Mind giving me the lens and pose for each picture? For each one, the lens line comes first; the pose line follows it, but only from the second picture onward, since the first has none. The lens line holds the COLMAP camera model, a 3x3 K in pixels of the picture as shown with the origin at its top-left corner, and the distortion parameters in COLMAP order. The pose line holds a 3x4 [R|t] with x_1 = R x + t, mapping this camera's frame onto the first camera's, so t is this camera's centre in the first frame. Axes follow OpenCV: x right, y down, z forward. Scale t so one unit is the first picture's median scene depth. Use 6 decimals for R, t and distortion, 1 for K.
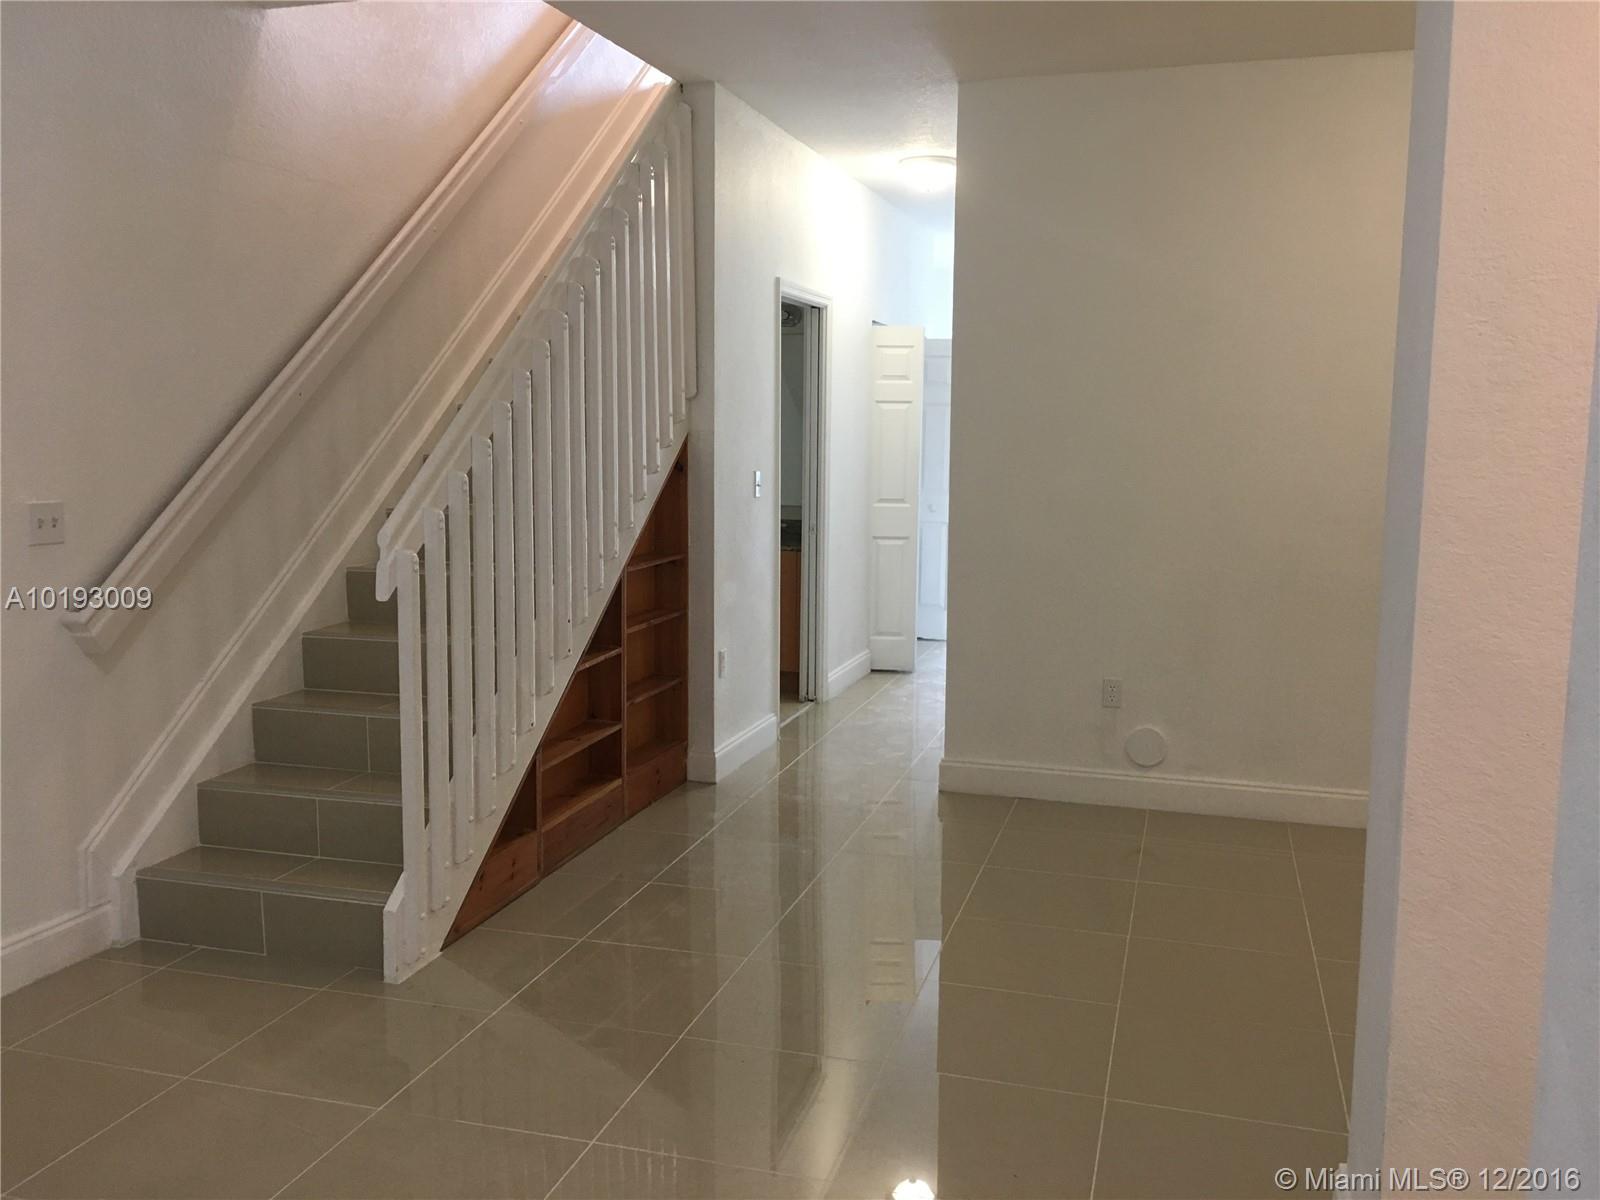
lens RADIAL K [[1372.3, 0, 792.7], [0, 1372.3, 594.2], [0, 0, 1]] dist [0.064145, -0.064190]
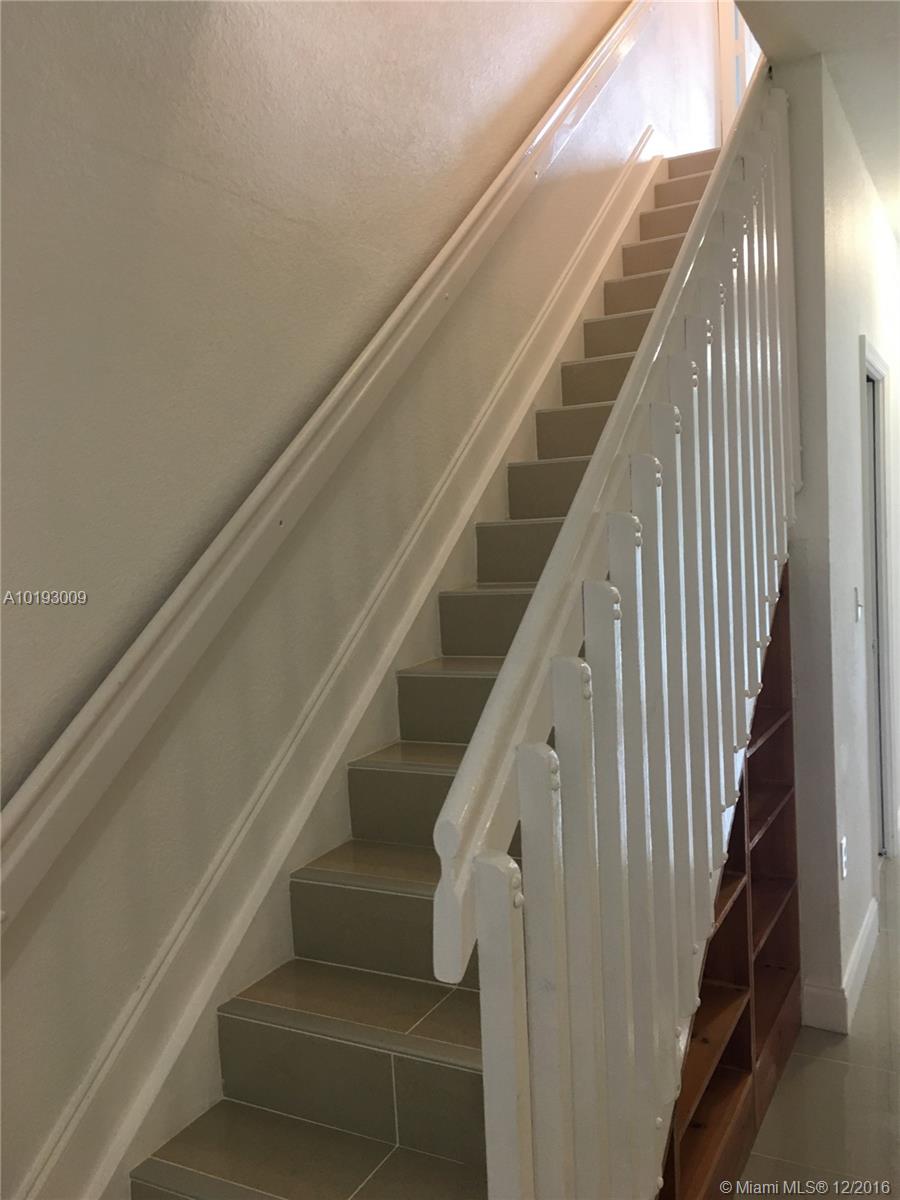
lens RADIAL K [[1029.3, 0, 449.6], [0, 1029.3, 599.5], [0, 0, 1]] dist [0.064145, -0.064190]
pose [[0.980033, -0.040624, -0.194639, -0.163122], [0.030657, 0.998073, -0.053953, -0.070873], [0.196455, 0.046909, 0.979390, 0.480244]]
